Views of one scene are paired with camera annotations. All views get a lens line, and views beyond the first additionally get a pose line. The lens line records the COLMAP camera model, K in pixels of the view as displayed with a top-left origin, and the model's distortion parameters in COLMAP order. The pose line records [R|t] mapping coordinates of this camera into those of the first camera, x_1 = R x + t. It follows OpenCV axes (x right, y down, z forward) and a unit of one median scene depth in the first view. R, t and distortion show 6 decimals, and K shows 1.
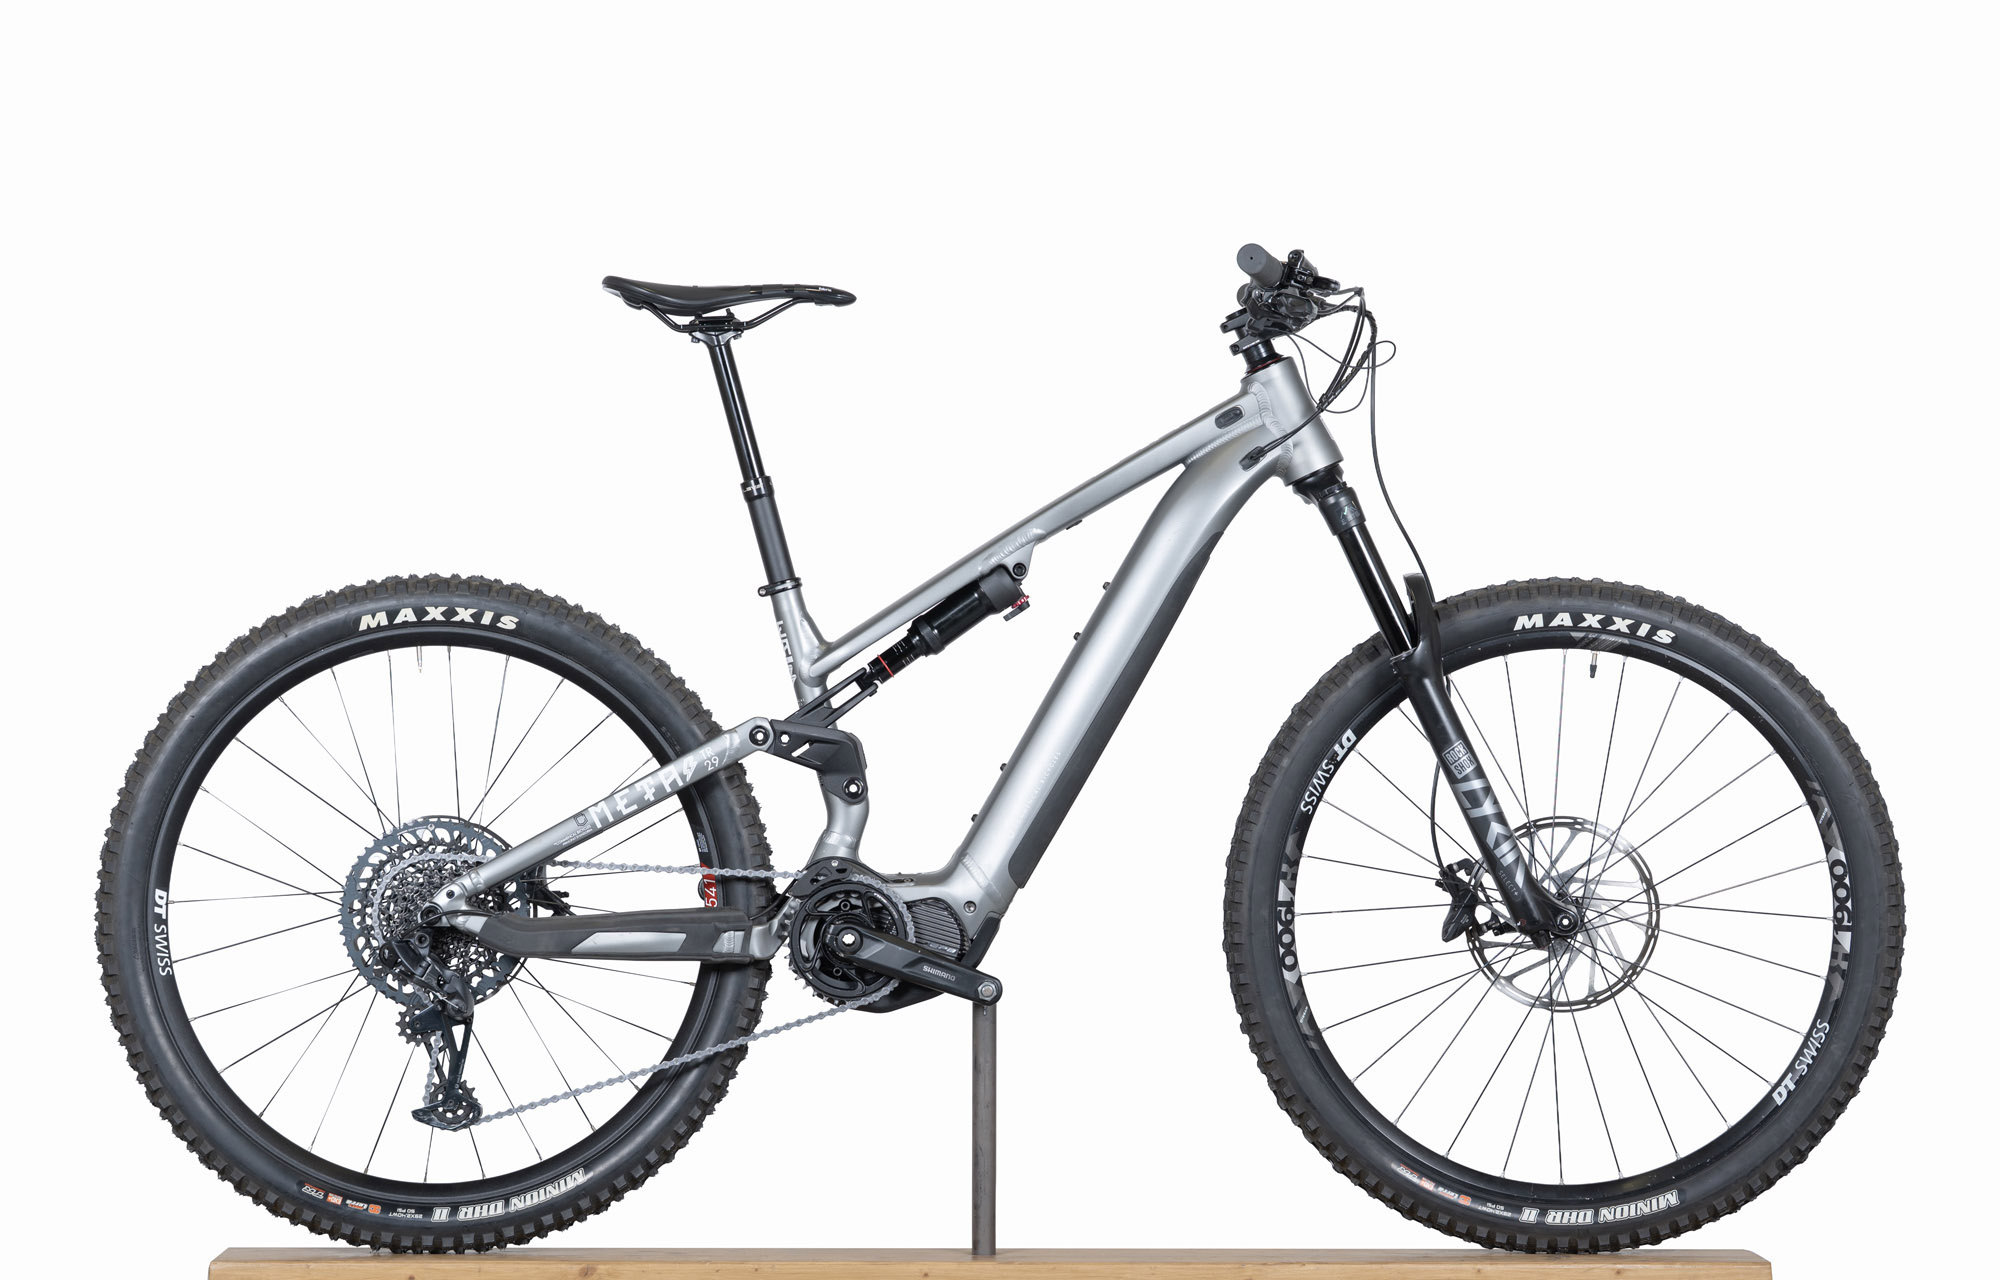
lens RADIAL K [[7995.7, 0, 991.8], [0, 7995.7, 632.0], [0, 0, 1]] dist [0.033251, 0.000000]
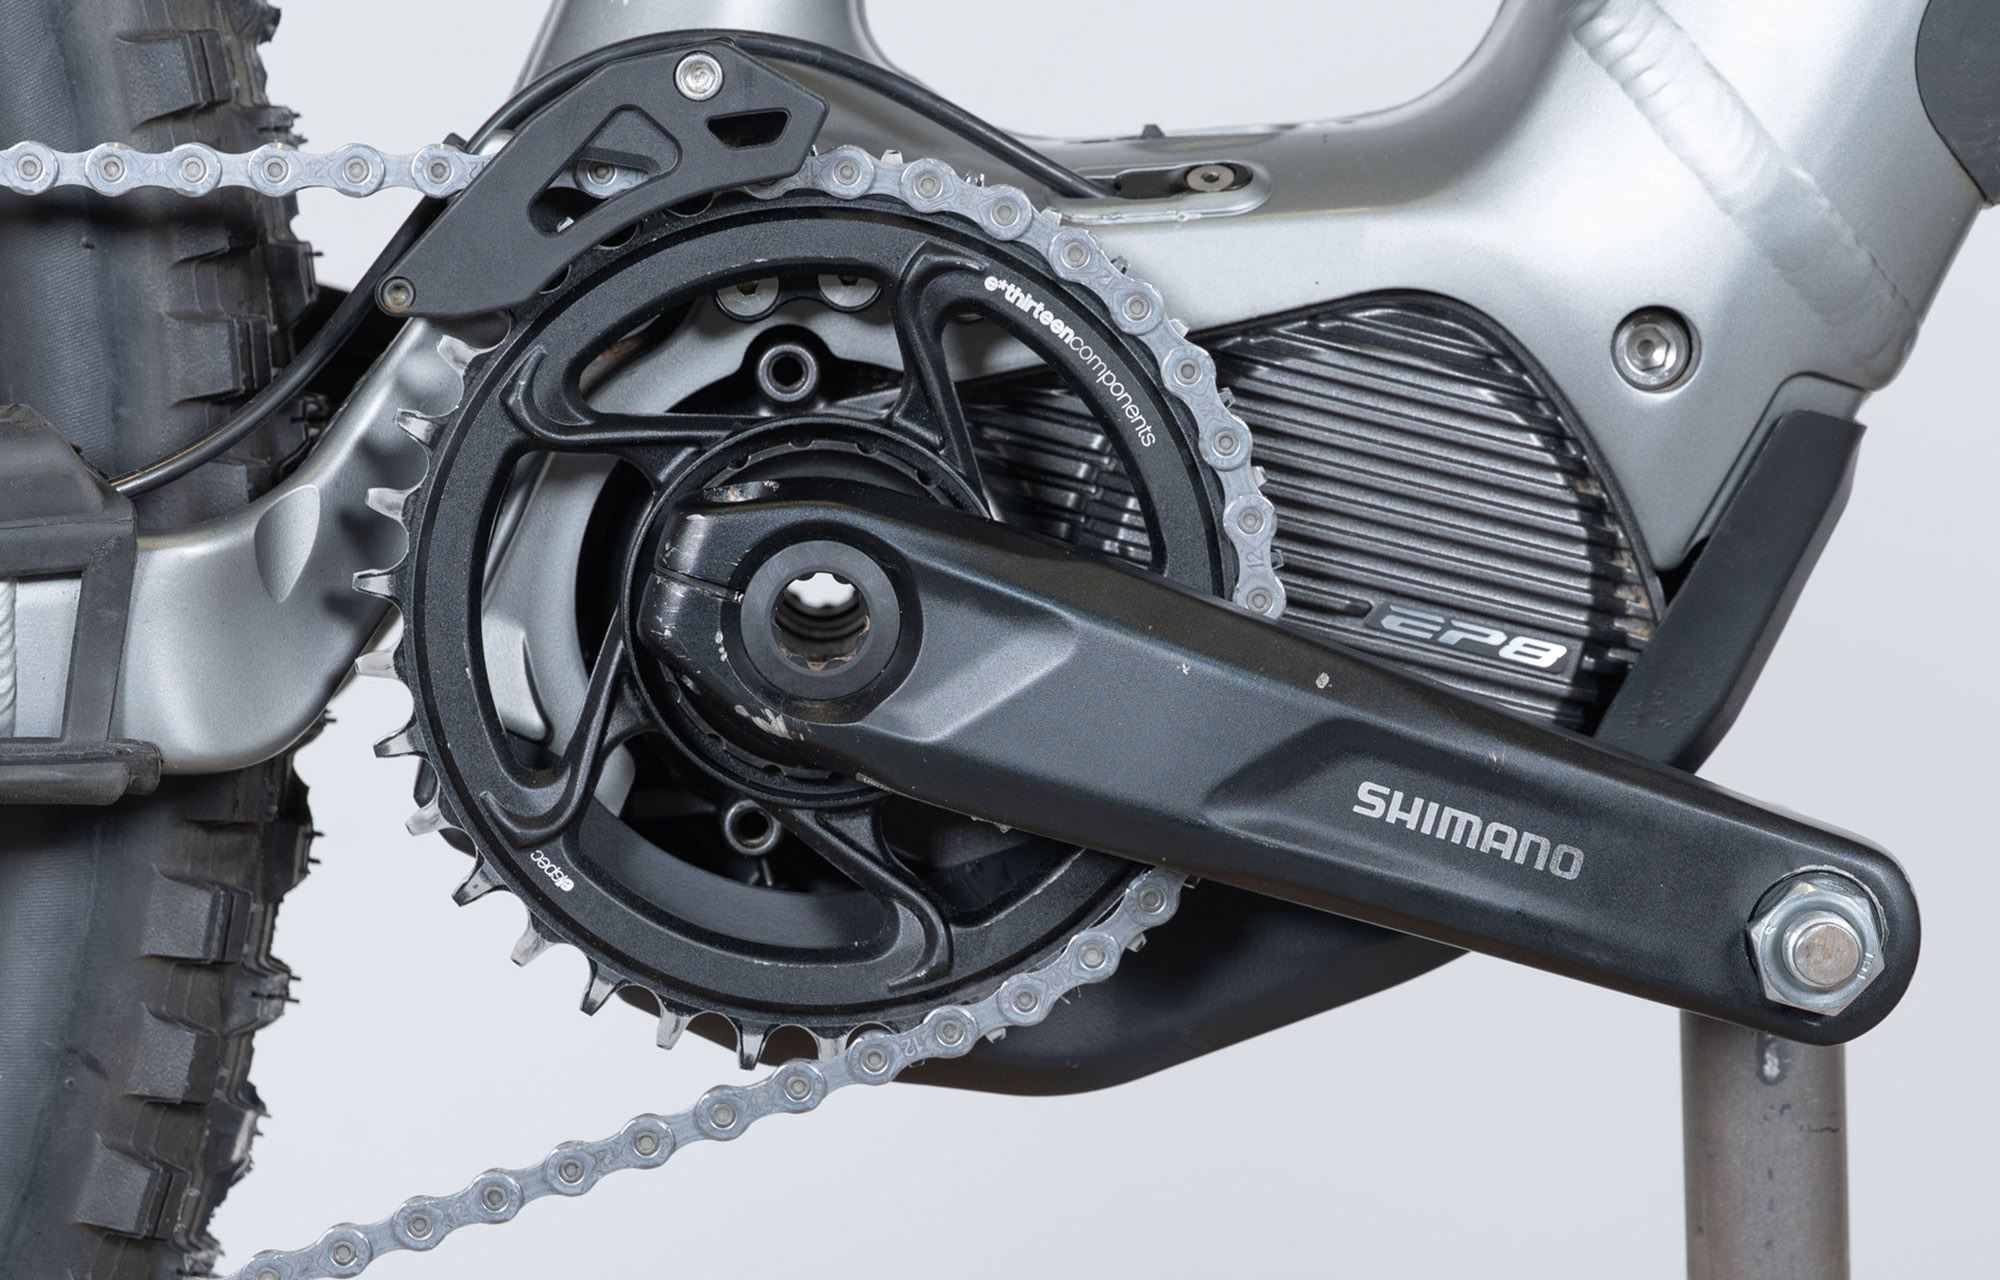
lens RADIAL K [[7995.7, 0, 1002.5], [0, 7995.7, 645.1], [0, 0, 1]] dist [0.033251, 0.000000]
pose [[0.999291, -0.035963, -0.011148, -0.013016], [0.036794, 0.995568, 0.086546, 0.026816], [0.007986, -0.086895, 0.996185, 0.855485]]
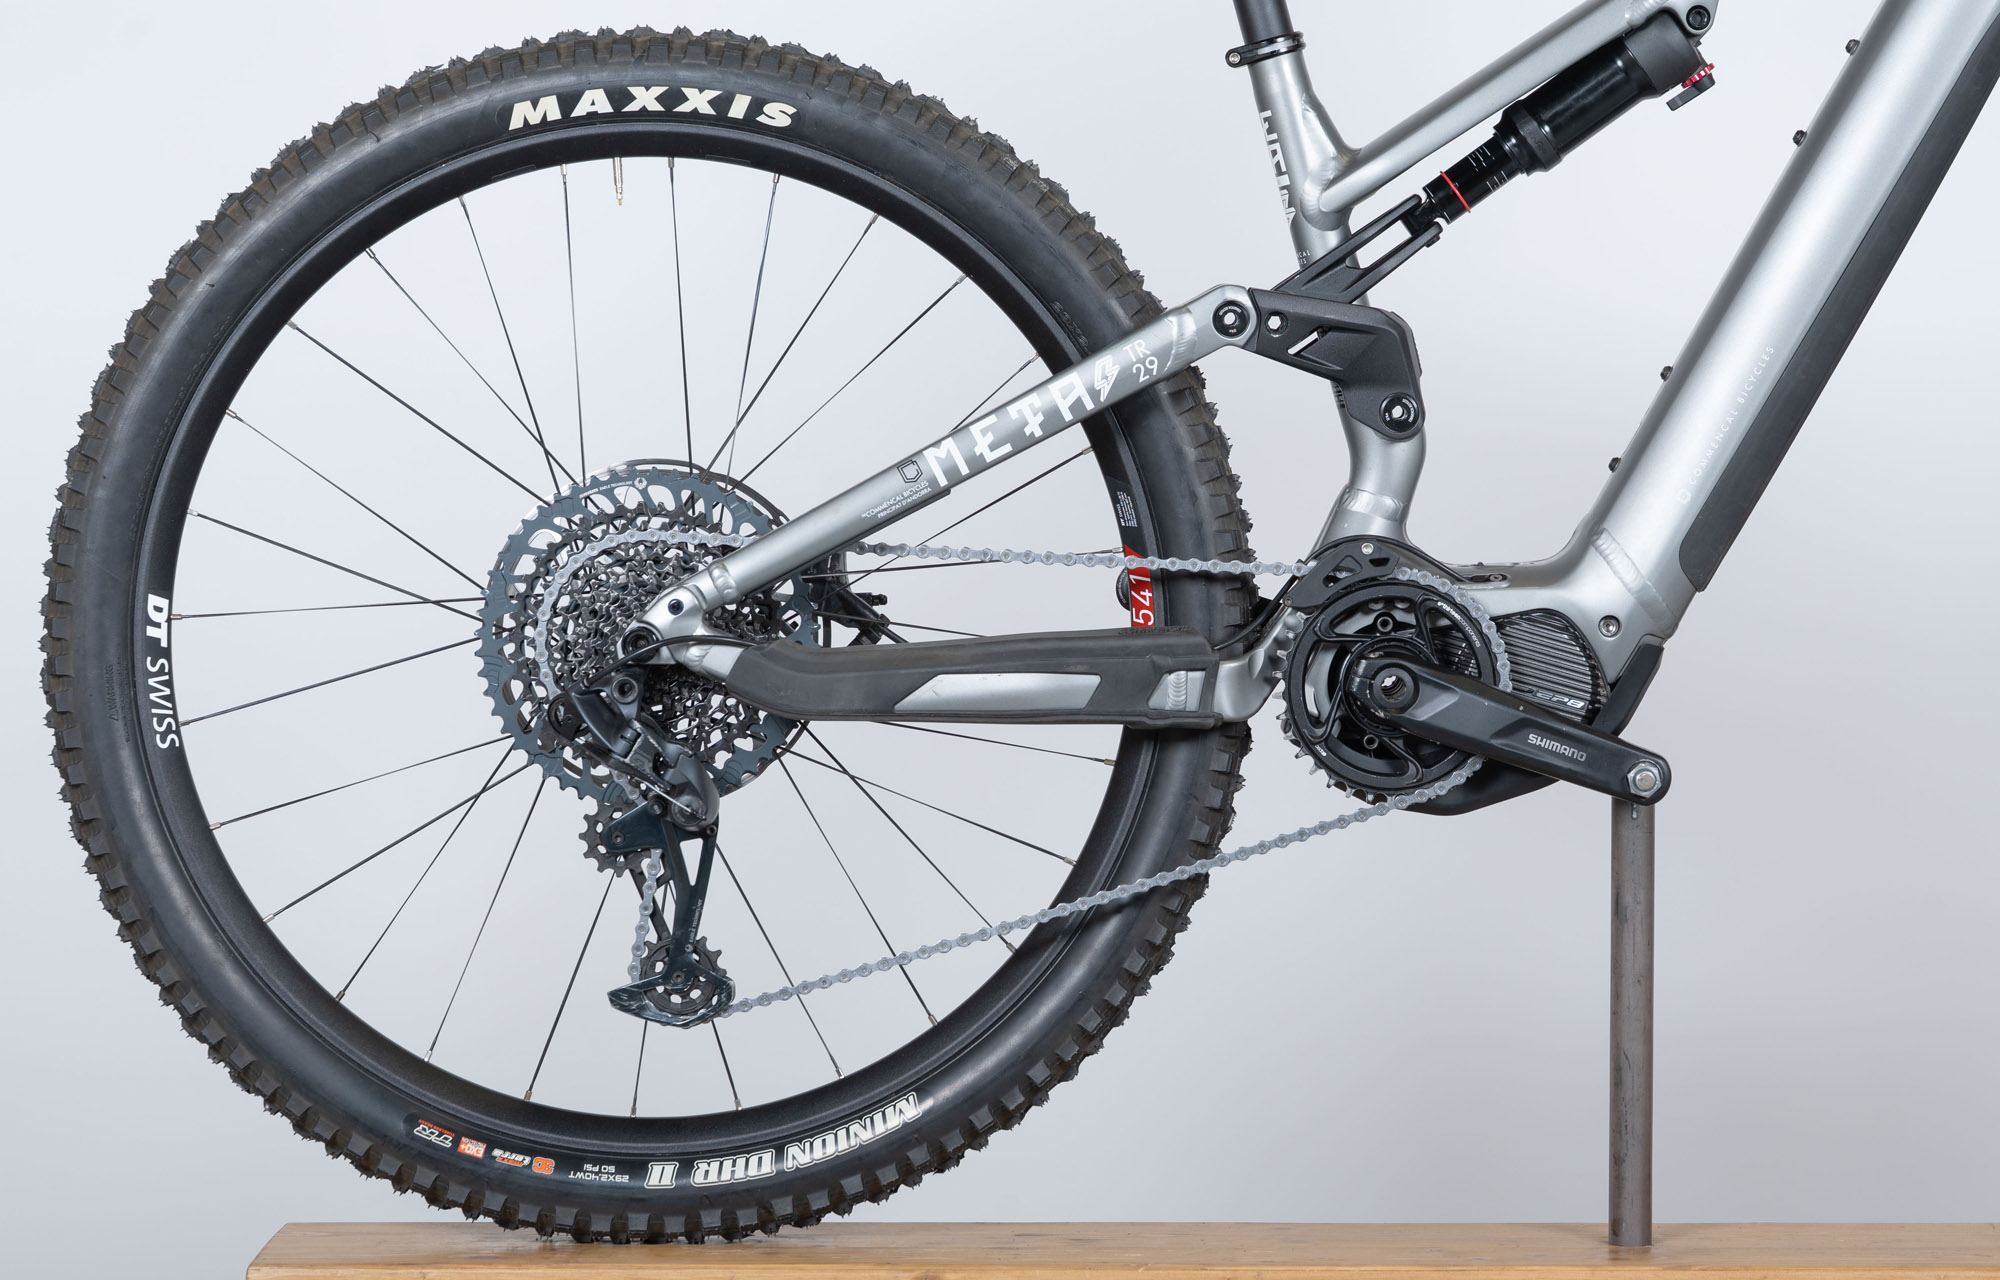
lens RADIAL K [[7995.7, 0, 1016.7], [0, 7995.7, 637.3], [0, 0, 1]] dist [0.033251, 0.000000]
pose [[0.999661, -0.000334, -0.026021, -0.029436], [0.001947, 0.998077, 0.061955, 0.000670], [0.025950, -0.061984, 0.997740, 0.444123]]
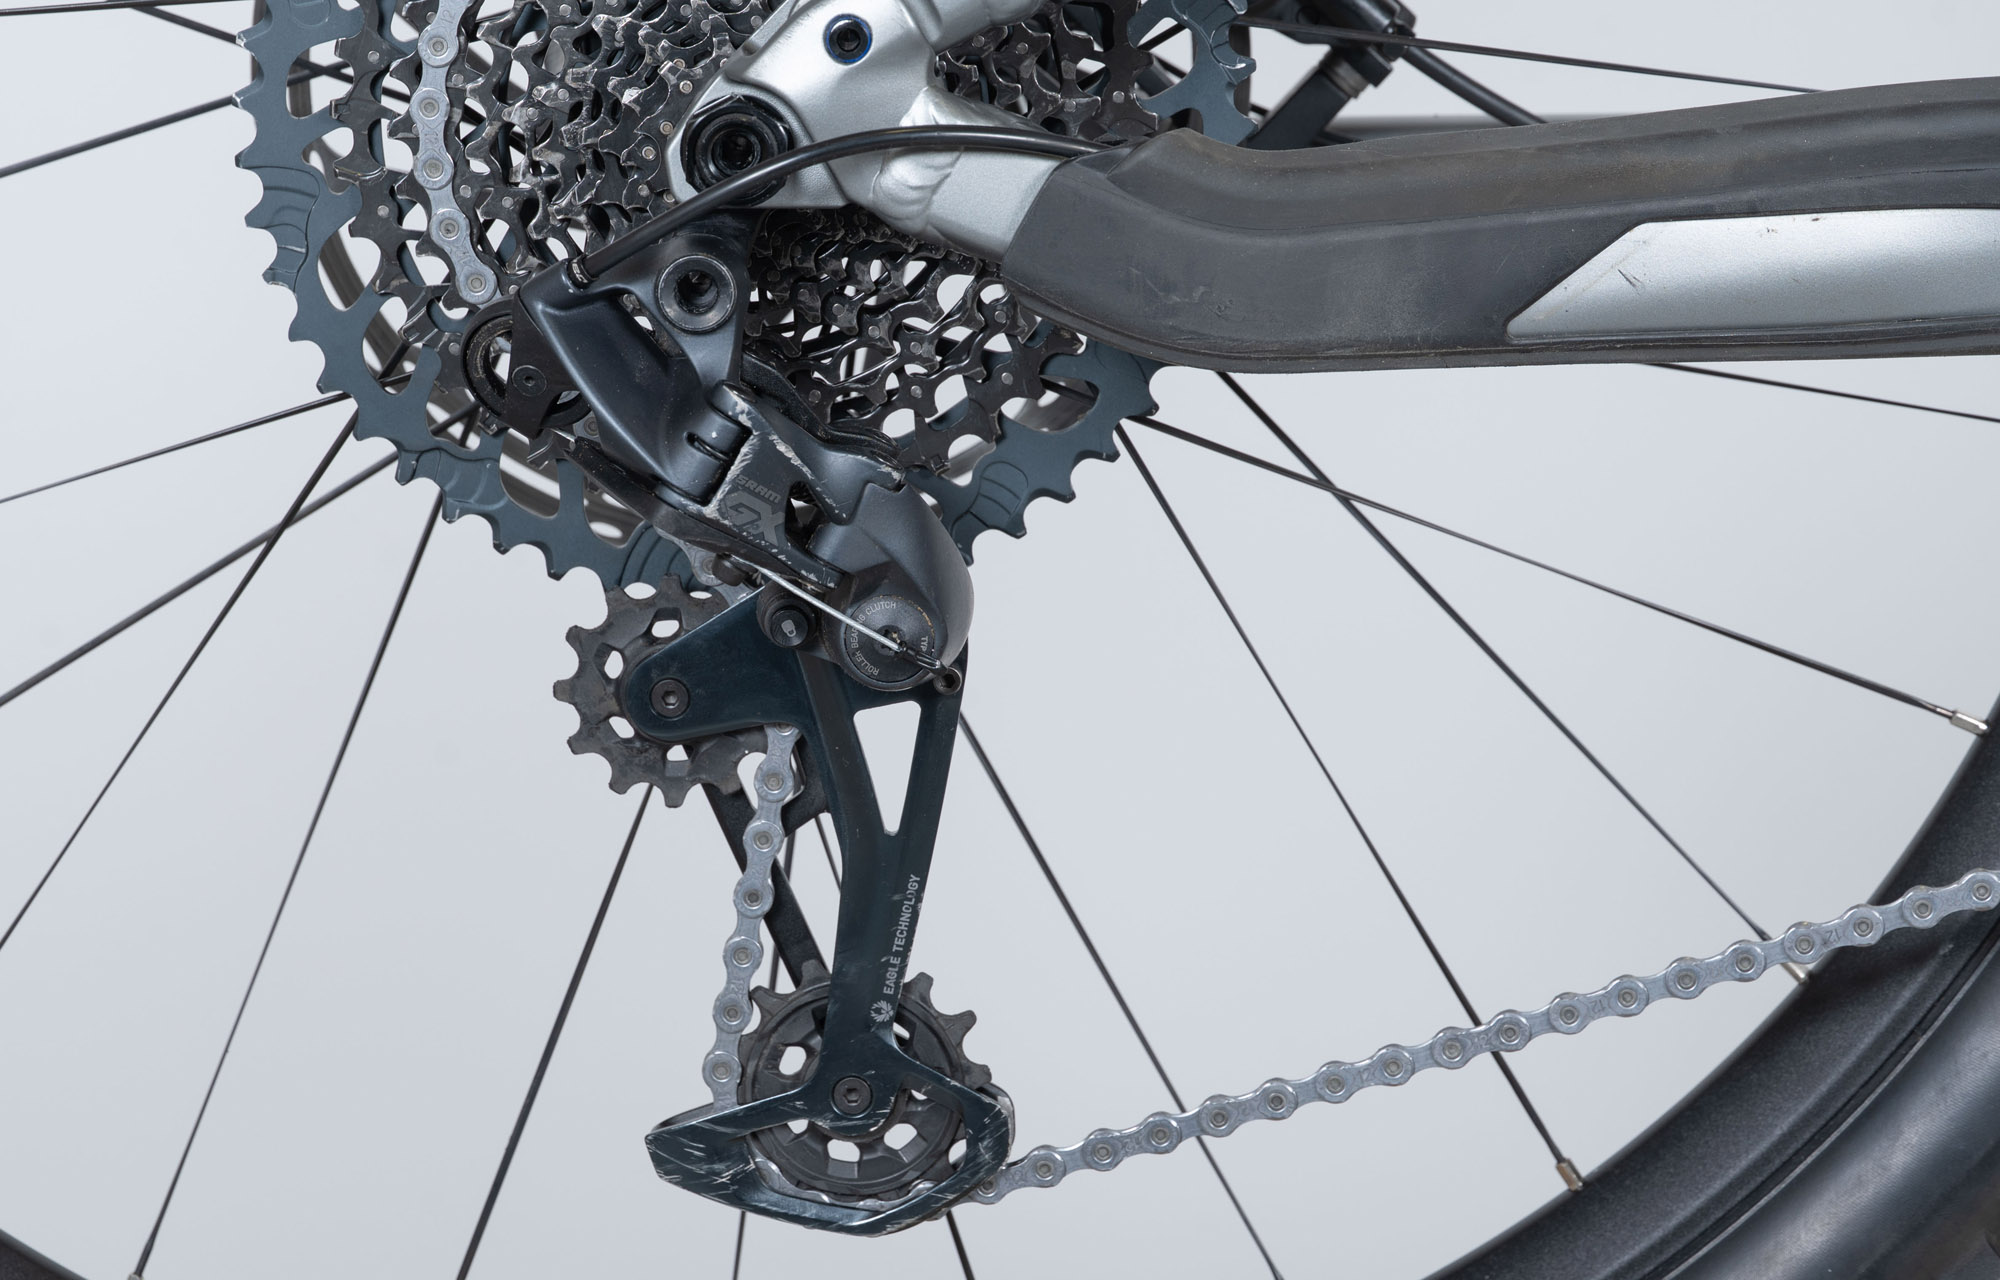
lens RADIAL K [[7995.7, 0, 989.0], [0, 7995.7, 638.5], [0, 0, 1]] dist [0.033251, 0.000000]
pose [[0.999921, -0.012586, -0.000159, -0.063986], [0.012379, 0.981015, 0.193538, 0.011052], [-0.002279, -0.193524, 0.981093, 0.811562]]
